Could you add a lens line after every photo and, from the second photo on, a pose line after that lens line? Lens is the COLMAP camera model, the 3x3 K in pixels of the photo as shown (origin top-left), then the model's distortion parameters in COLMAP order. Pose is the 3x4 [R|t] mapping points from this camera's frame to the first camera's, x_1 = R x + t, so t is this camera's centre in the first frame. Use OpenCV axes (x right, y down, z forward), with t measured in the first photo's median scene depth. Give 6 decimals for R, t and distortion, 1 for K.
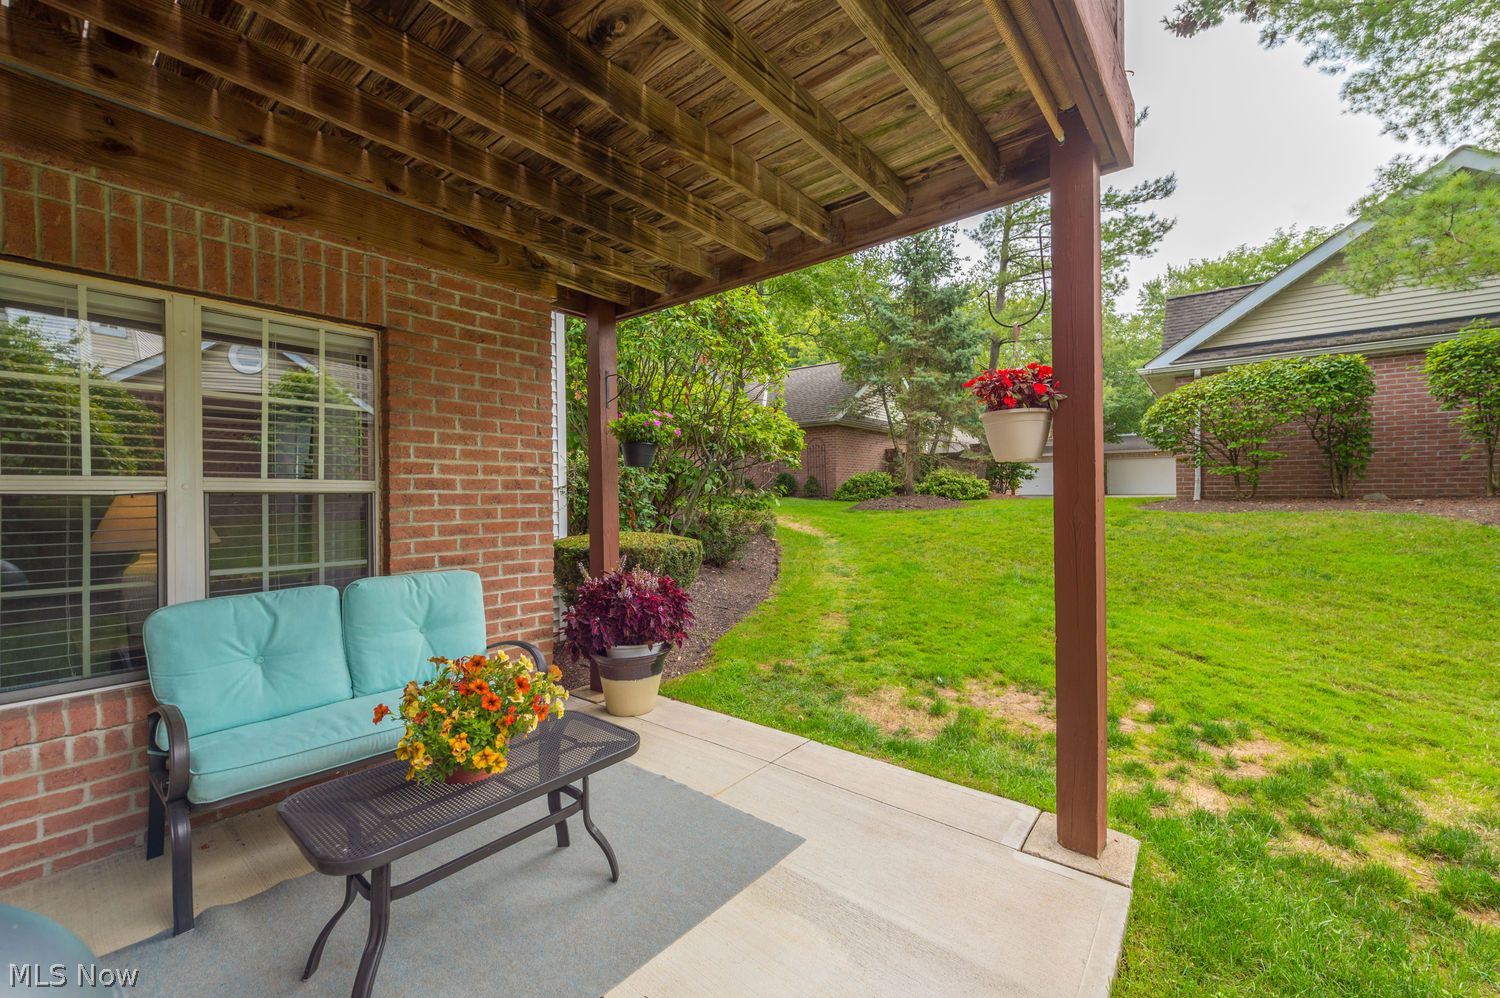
lens RADIAL K [[600.4, 0, 777.1], [0, 600.4, 497.7], [0, 0, 1]] dist [0.001362, -0.000007]
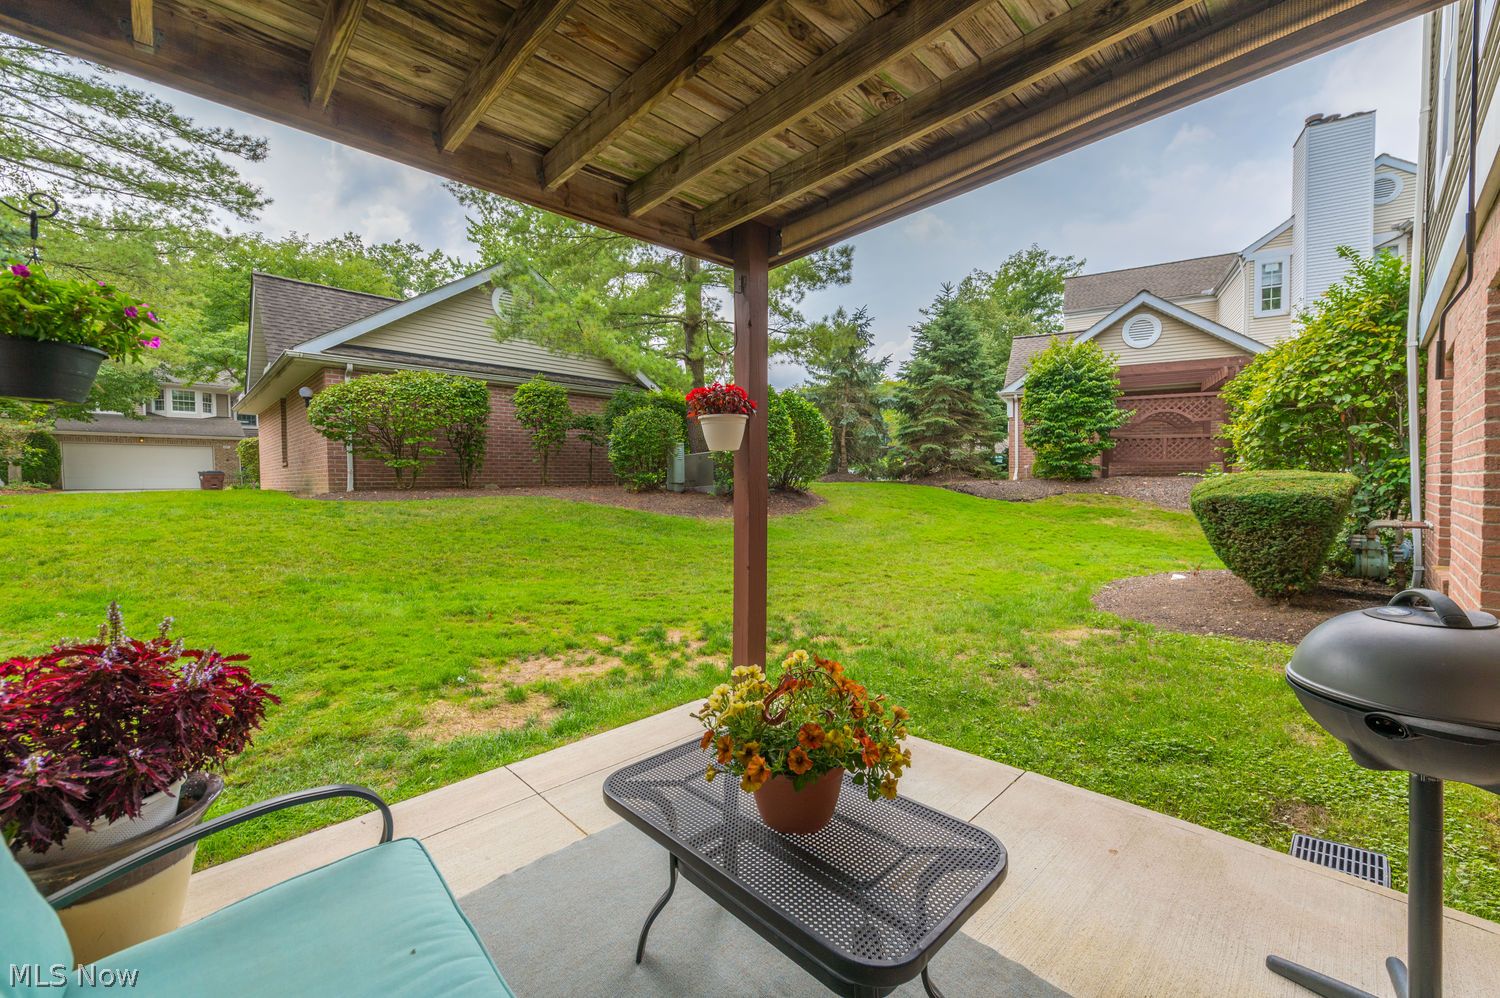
lens RADIAL K [[585.9, 0, 772.7], [0, 585.9, 492.8], [0, 0, 1]] dist [0.012788, -0.000175]
pose [[0.113132, -0.011839, 0.993509, -0.656499], [0.013729, 0.999852, 0.010352, 0.018635], [-0.993485, 0.012469, 0.113277, 0.492779]]
